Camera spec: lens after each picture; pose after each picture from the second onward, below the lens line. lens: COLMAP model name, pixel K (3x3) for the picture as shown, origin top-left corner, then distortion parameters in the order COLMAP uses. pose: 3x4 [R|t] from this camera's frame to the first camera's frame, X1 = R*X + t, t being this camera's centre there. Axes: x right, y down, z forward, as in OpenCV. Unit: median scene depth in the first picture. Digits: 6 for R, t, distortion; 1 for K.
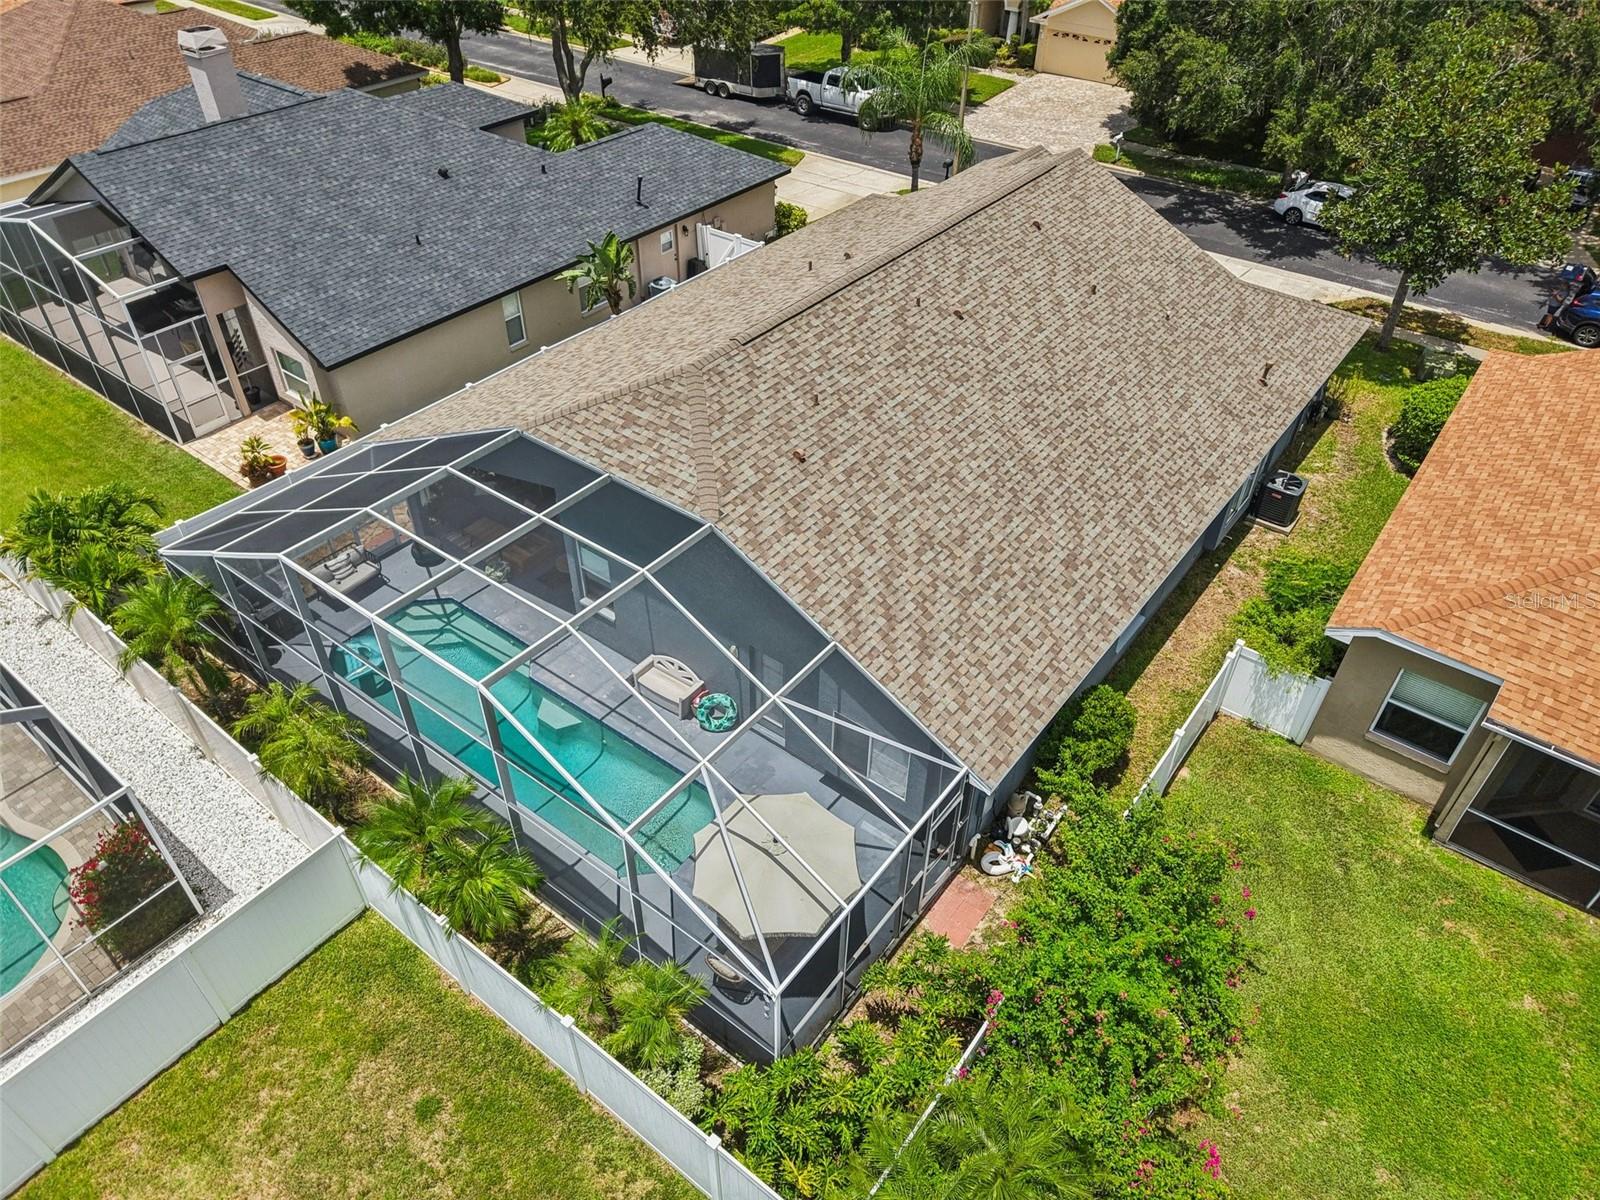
lens RADIAL K [[1080.0, 0, 801.4], [0, 1080.0, 604.9], [0, 0, 1]] dist [0.000725, 0.023043]
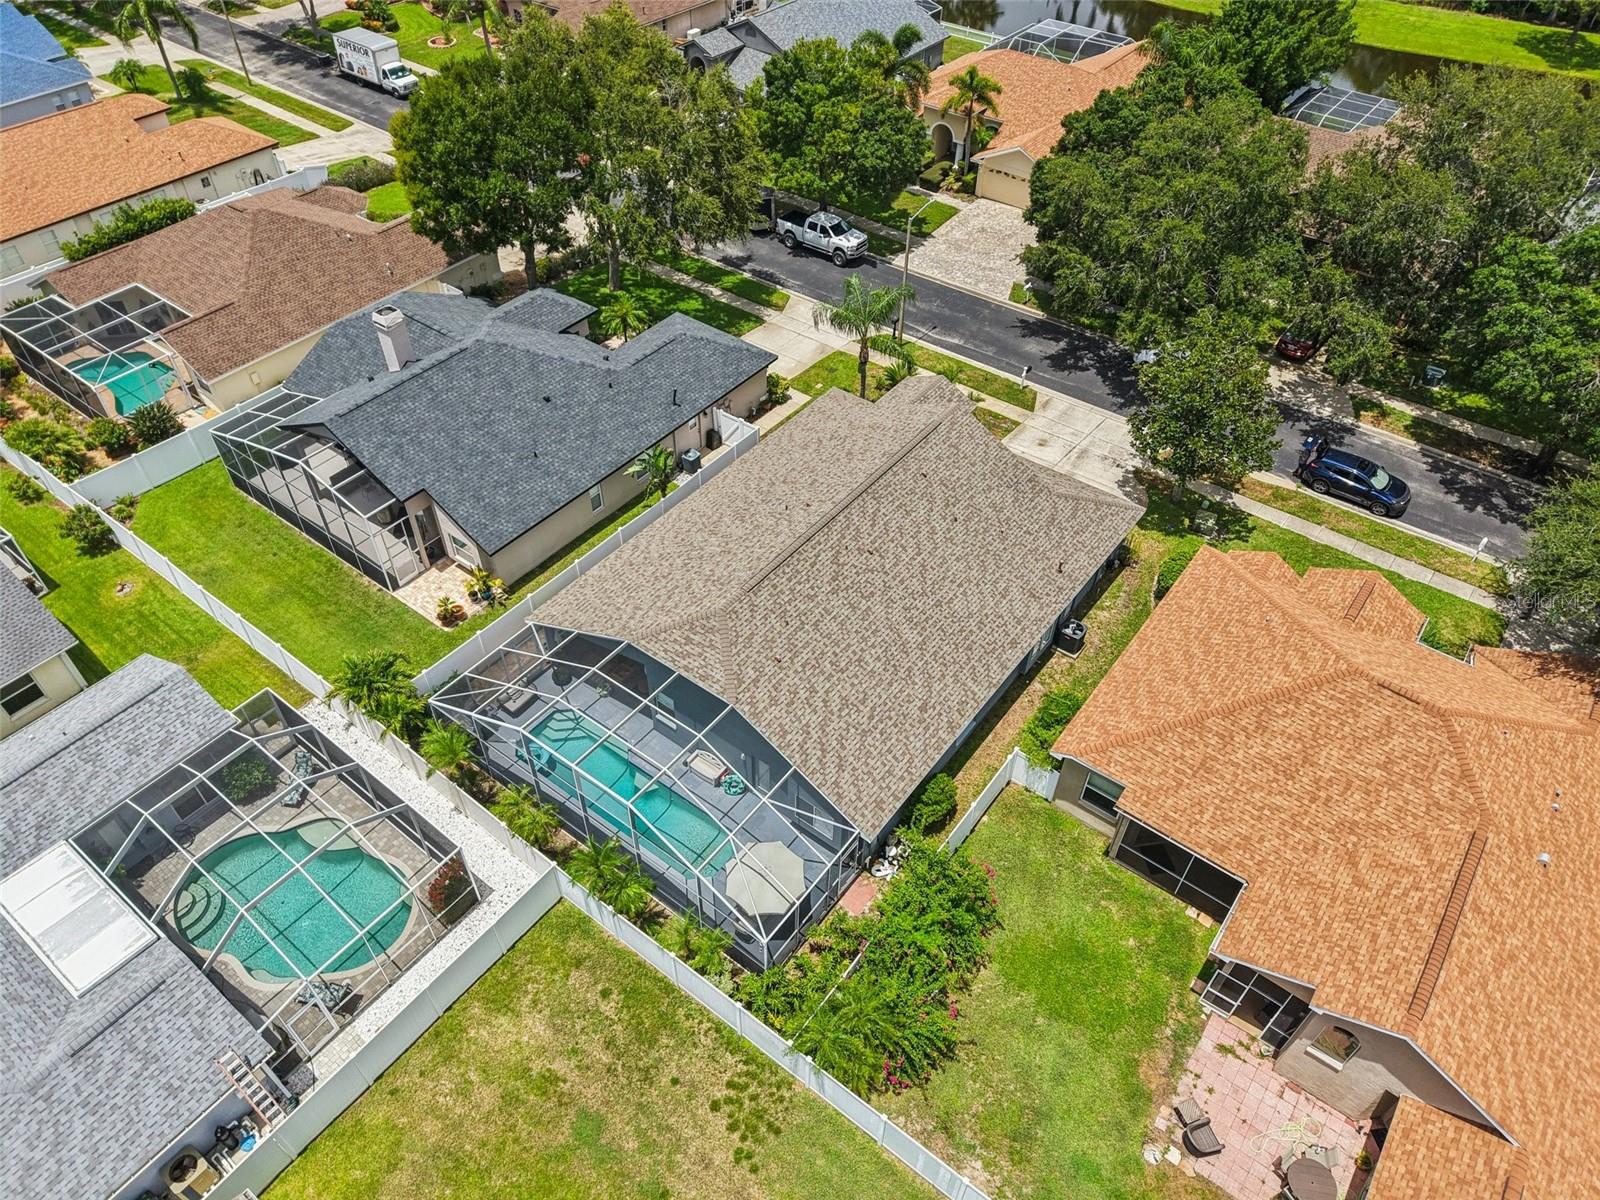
lens RADIAL K [[1076.2, 0, 801.6], [0, 1076.2, 606.5], [0, 0, 1]] dist [0.074916, -0.081445]
pose [[0.999996, -0.002008, 0.001729, 0.037069], [0.001856, 0.996483, 0.083778, -0.388494], [-0.001891, -0.083774, 0.996483, -0.879589]]
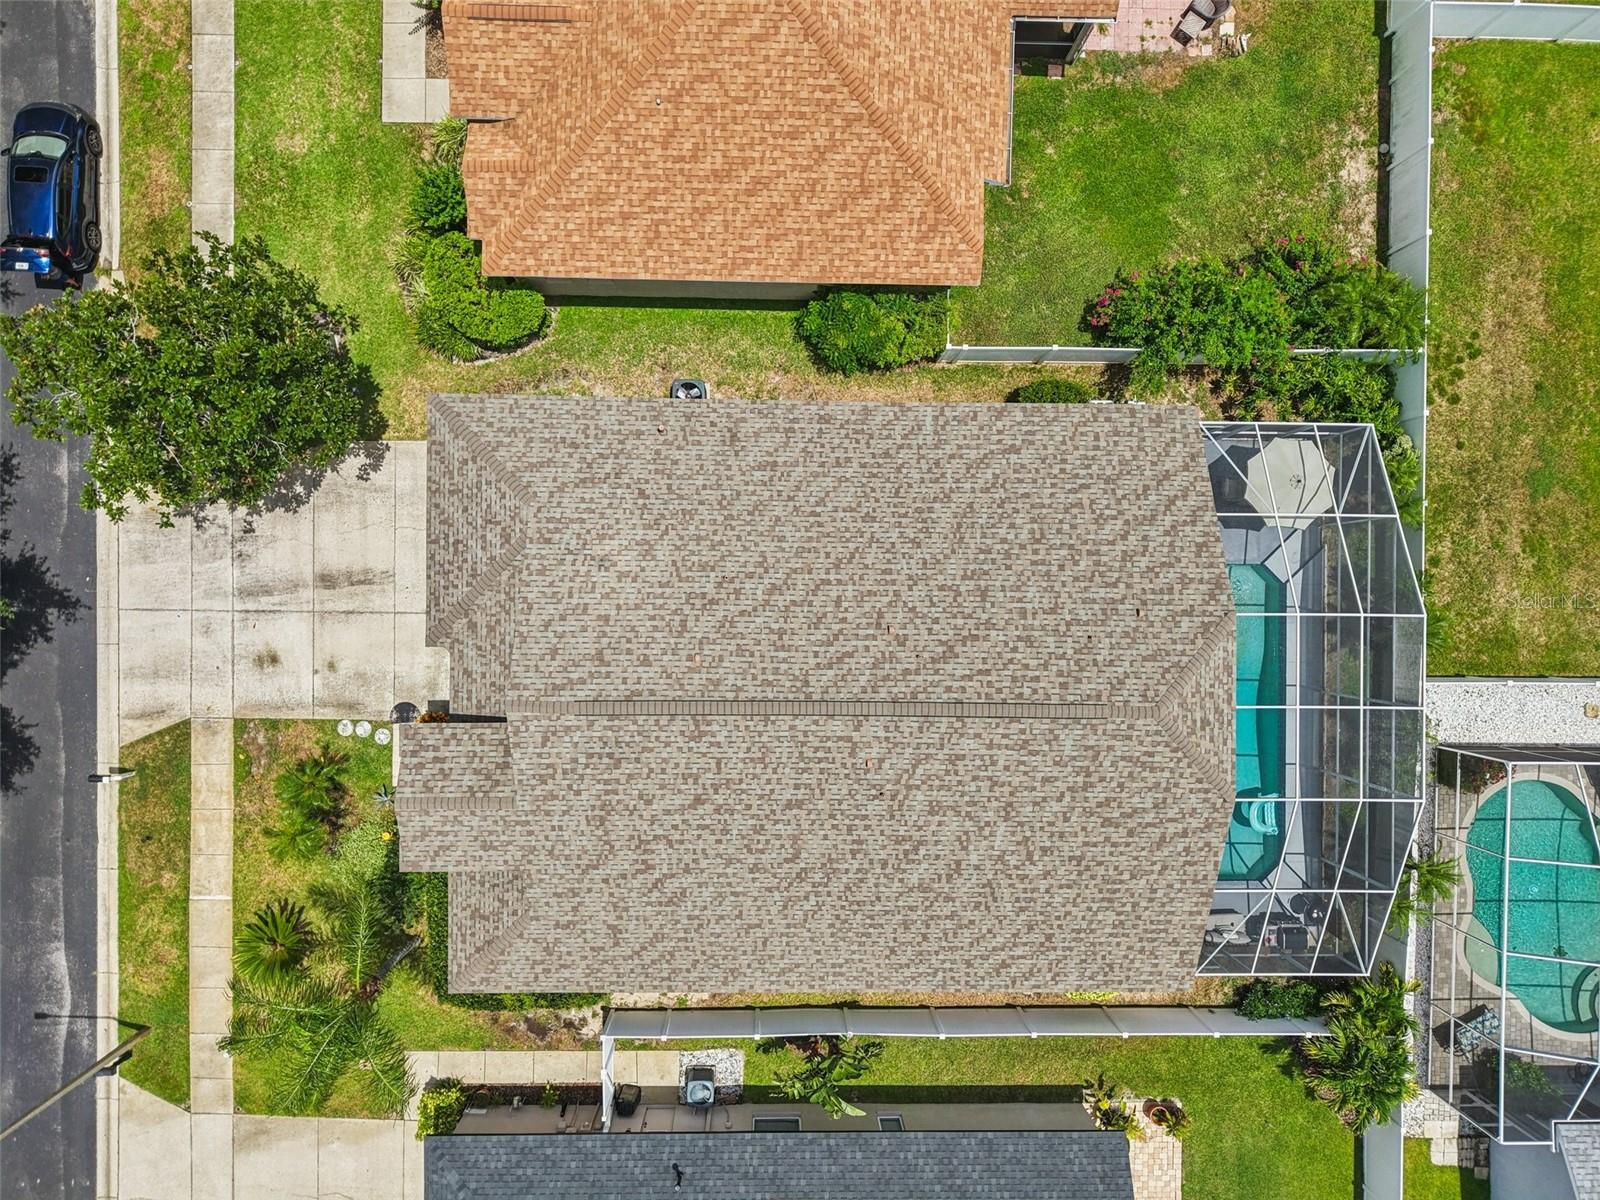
lens RADIAL K [[1080.0, 0, 801.4], [0, 1080.0, 604.9], [0, 0, 1]] dist [0.000725, 0.023043]
pose [[-0.596814, -0.801479, -0.038001, 0.320015], [0.486739, -0.399284, 0.776954, -1.429900], [-0.637885, 0.445201, 0.628410, 0.390837]]
